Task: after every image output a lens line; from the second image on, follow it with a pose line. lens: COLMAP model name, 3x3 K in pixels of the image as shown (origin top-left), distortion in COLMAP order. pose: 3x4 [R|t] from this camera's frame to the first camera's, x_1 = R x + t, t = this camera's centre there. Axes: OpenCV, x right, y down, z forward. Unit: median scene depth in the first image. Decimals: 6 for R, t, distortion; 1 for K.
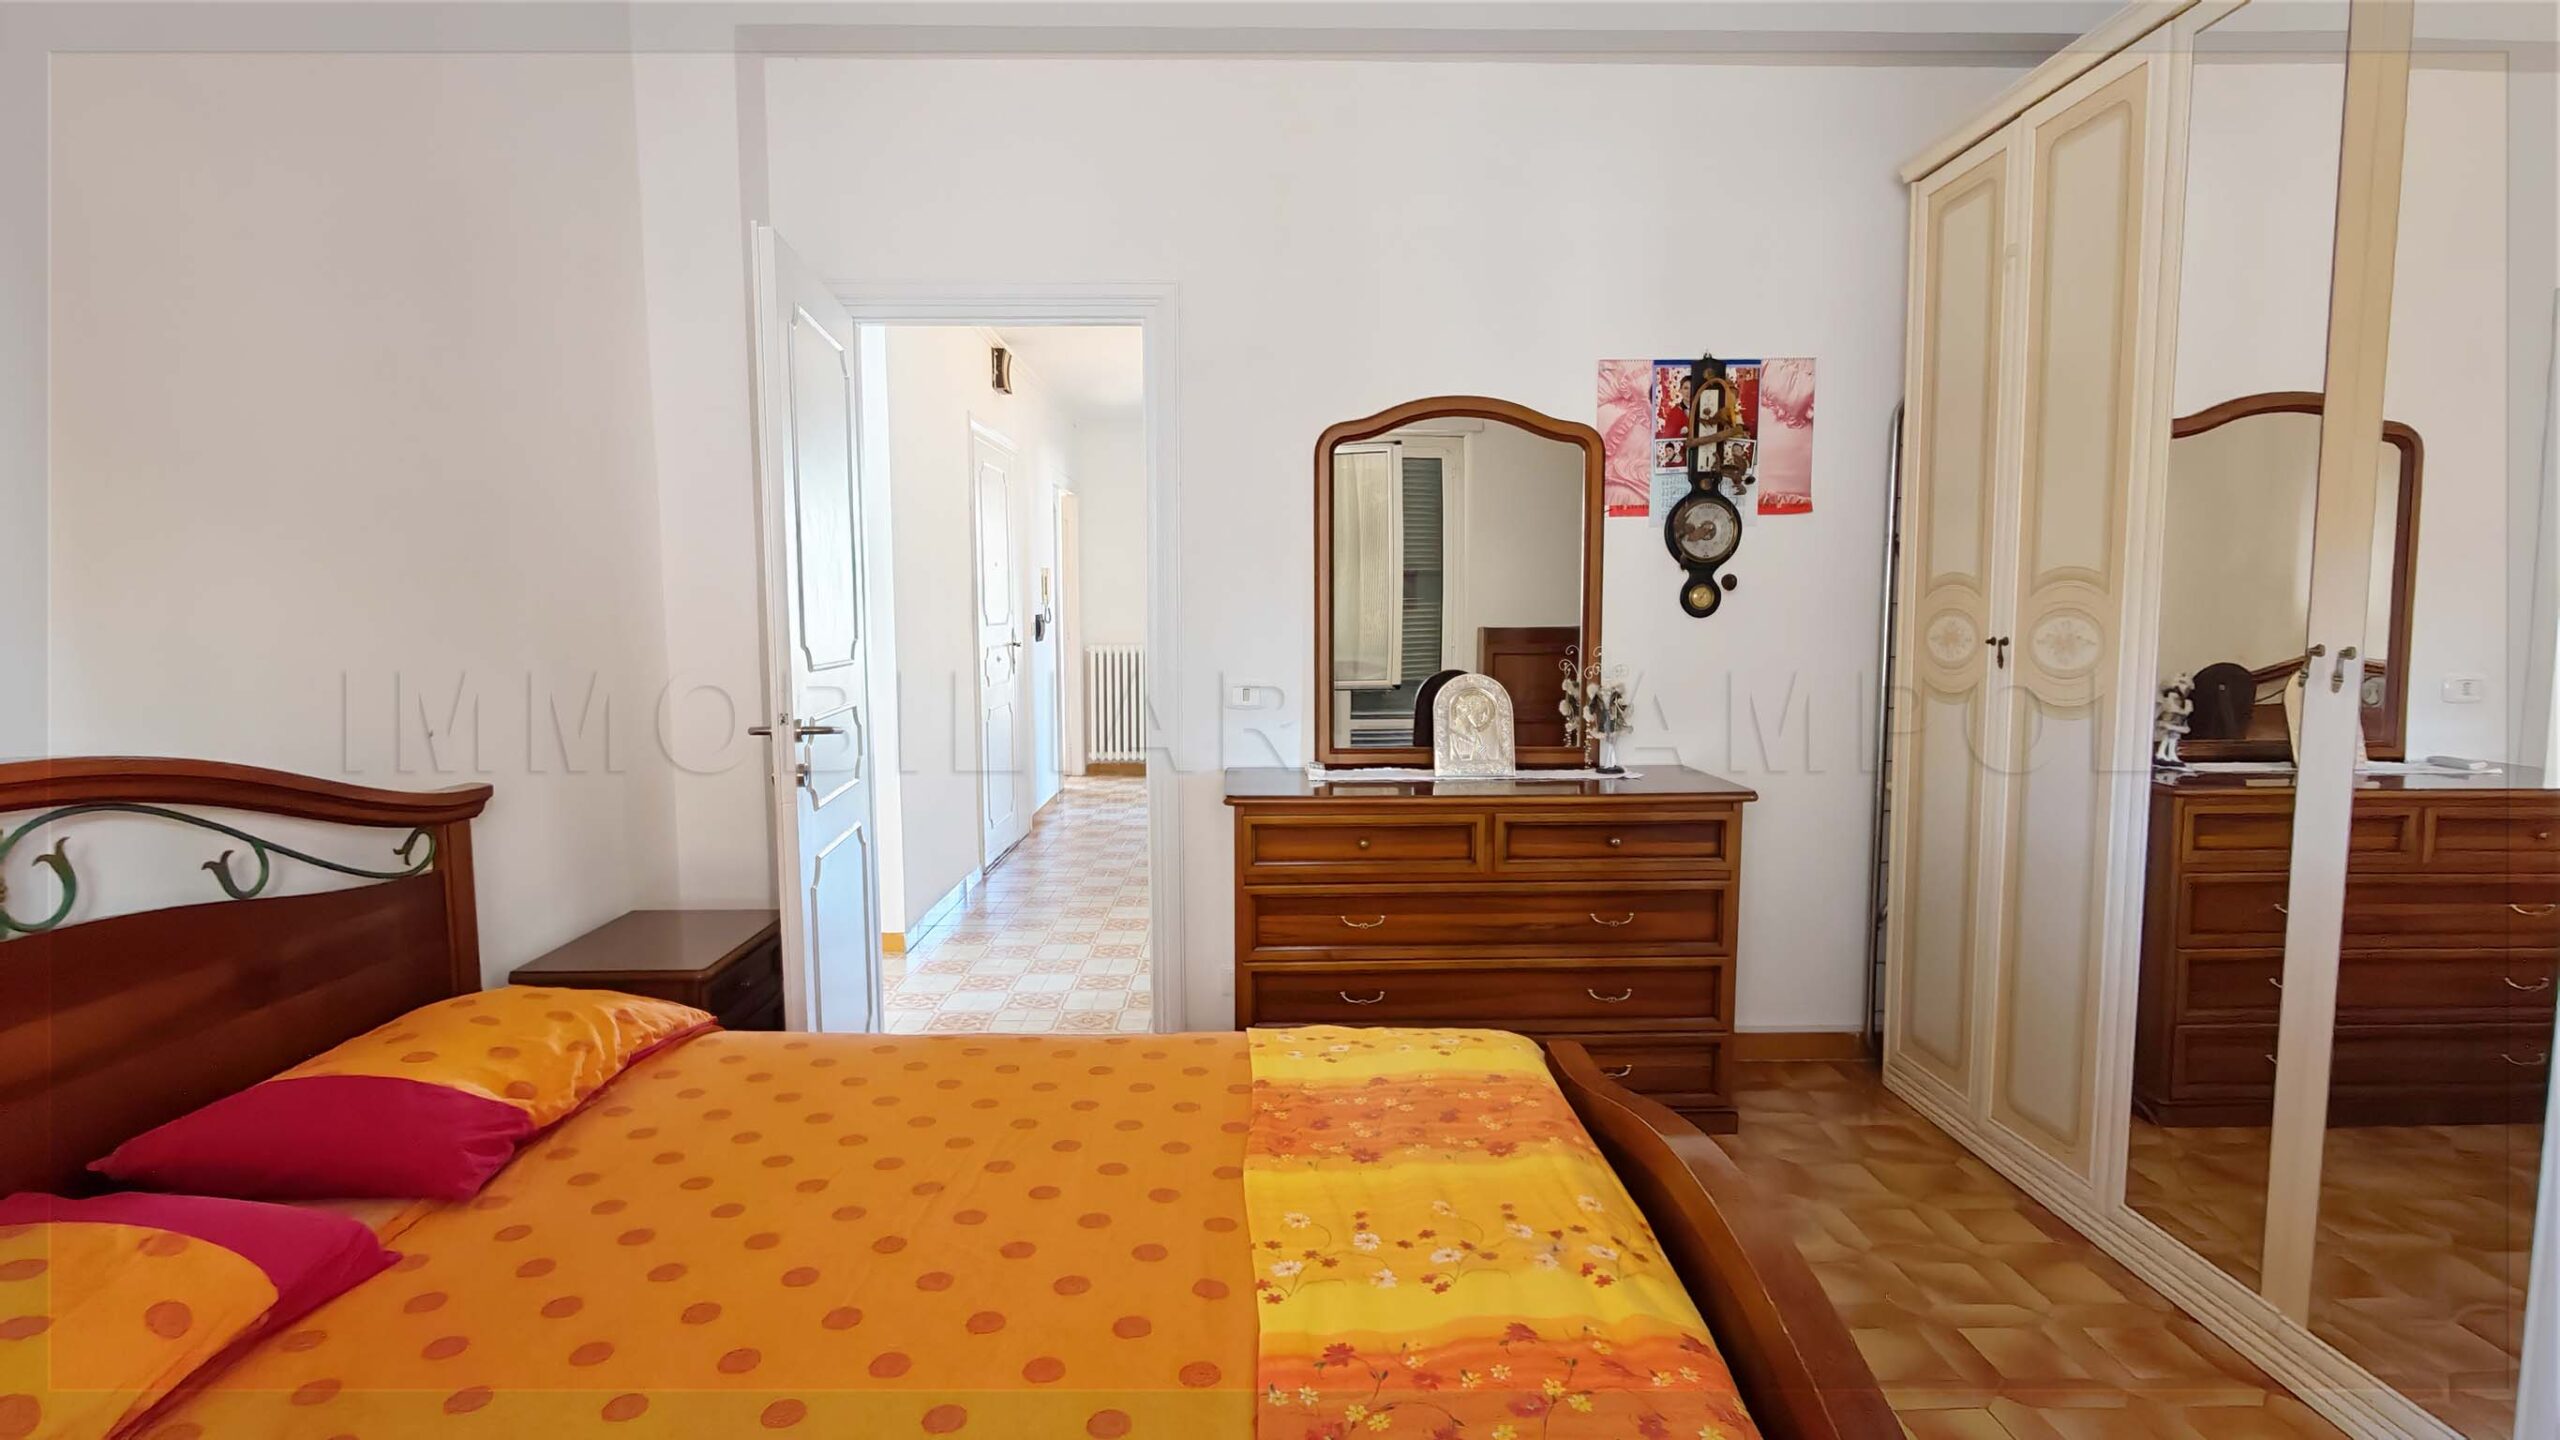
lens RADIAL K [[1247.2, 0, 1274.7], [0, 1247.2, 724.9], [0, 0, 1]] dist [0.000182, 0.000288]
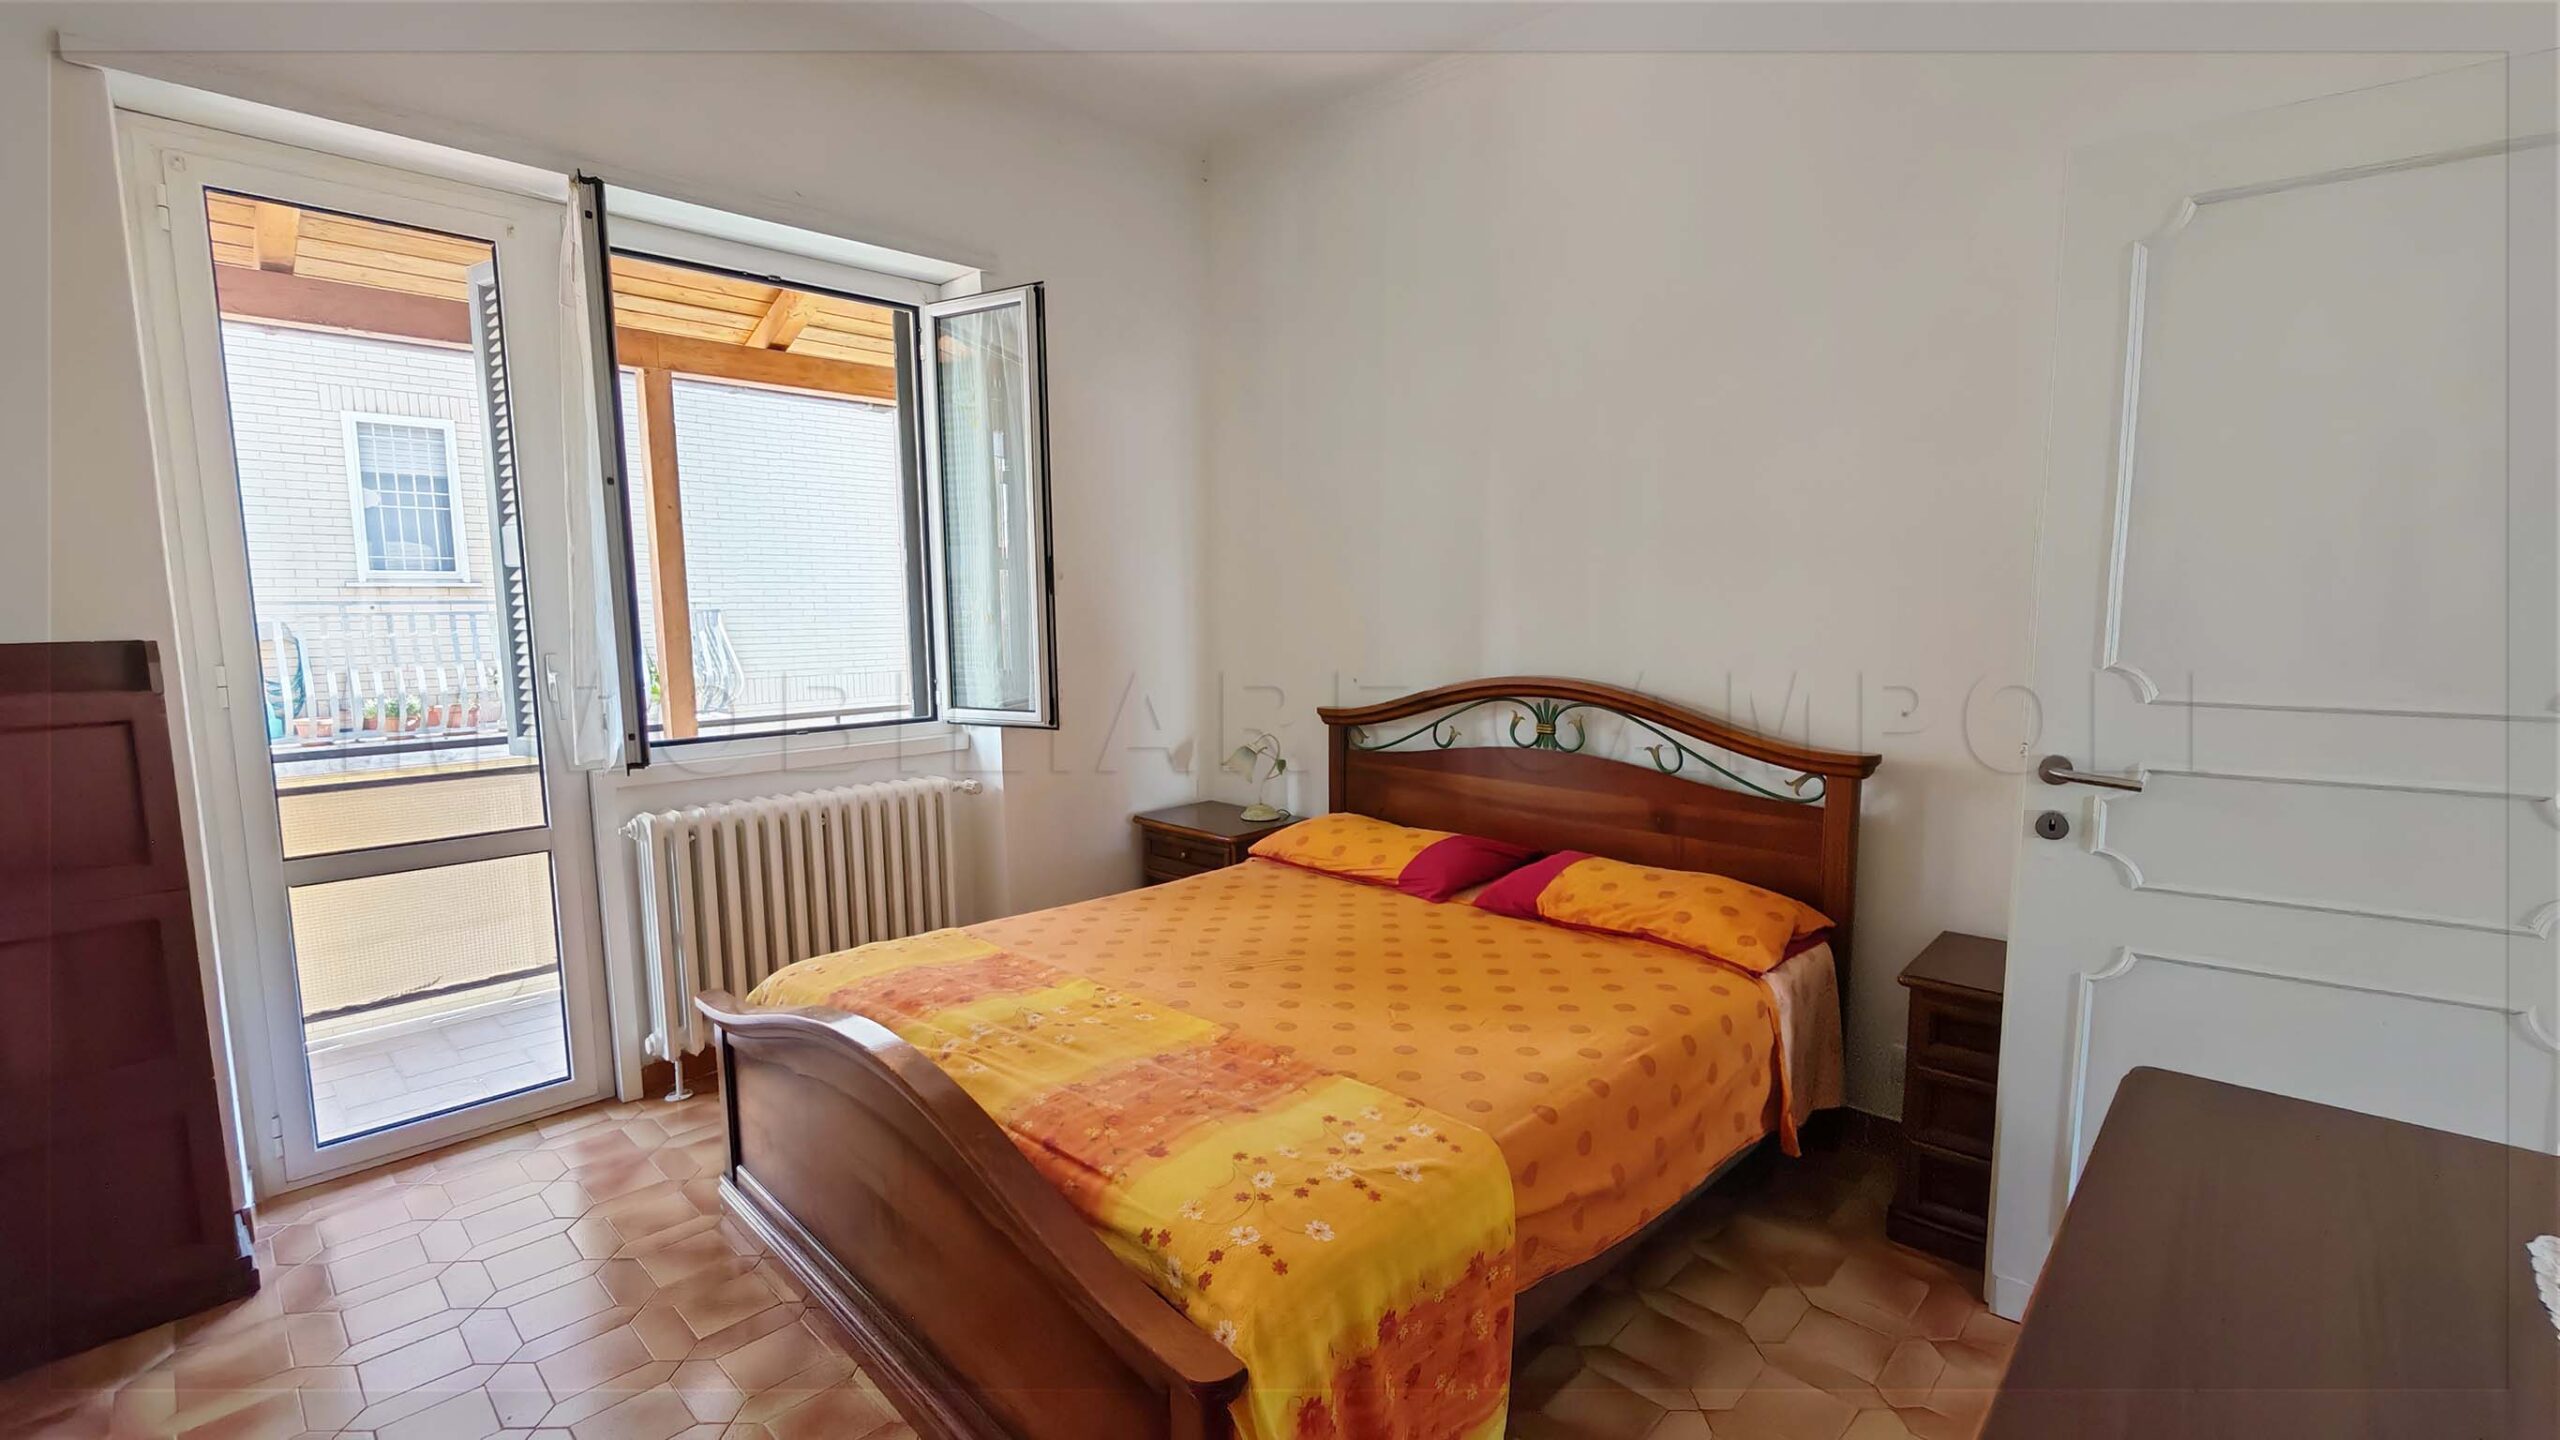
lens RADIAL K [[1123.4, 0, 1317.6], [0, 1123.4, 734.3], [0, 0, 1]] dist [-0.001675, -0.000402]
pose [[-0.674846, 0.094144, -0.731929, 0.389411], [-0.060329, 0.981471, 0.181866, -0.099635], [0.735488, 0.166888, -0.656662, 0.900862]]
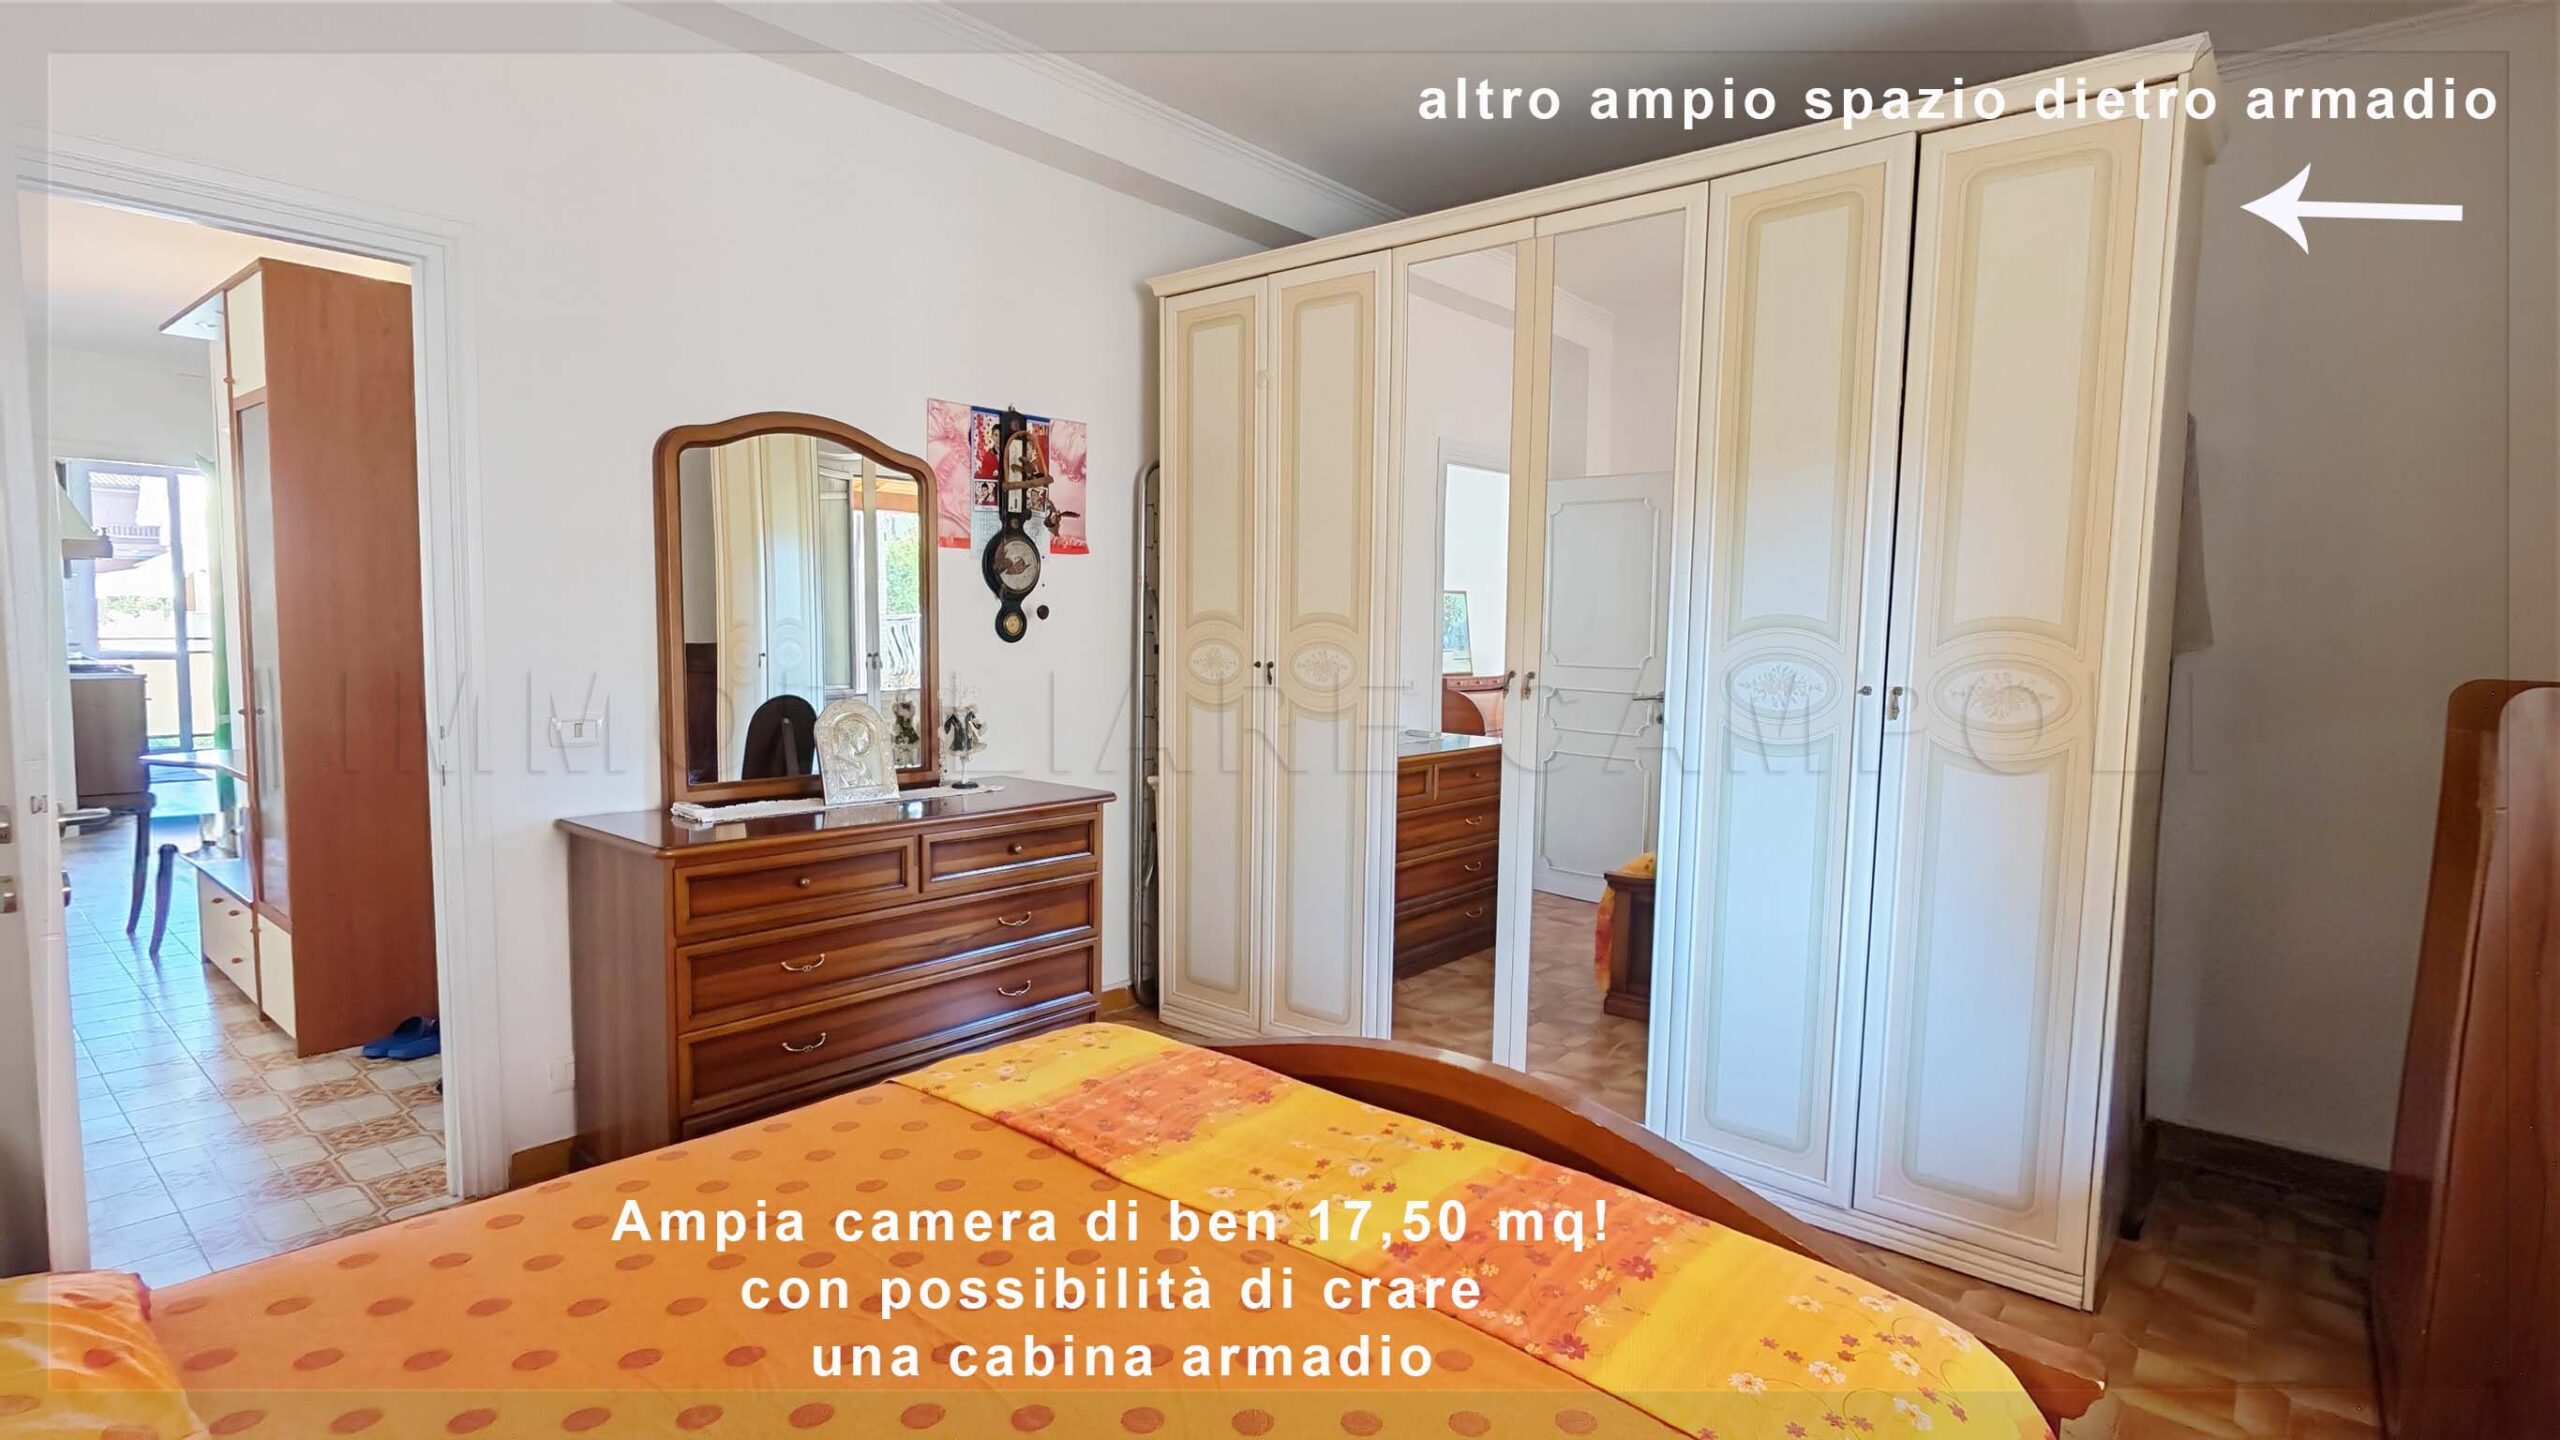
lens RADIAL K [[1250.3, 0, 1260.6], [0, 1250.3, 733.1], [0, 0, 1]] dist [0.000311, 0.000133]
pose [[0.670466, -0.049987, 0.740254, -0.351299], [0.047805, 0.998565, 0.024131, -0.021975], [-0.740398, 0.019209, 0.671894, 0.087075]]
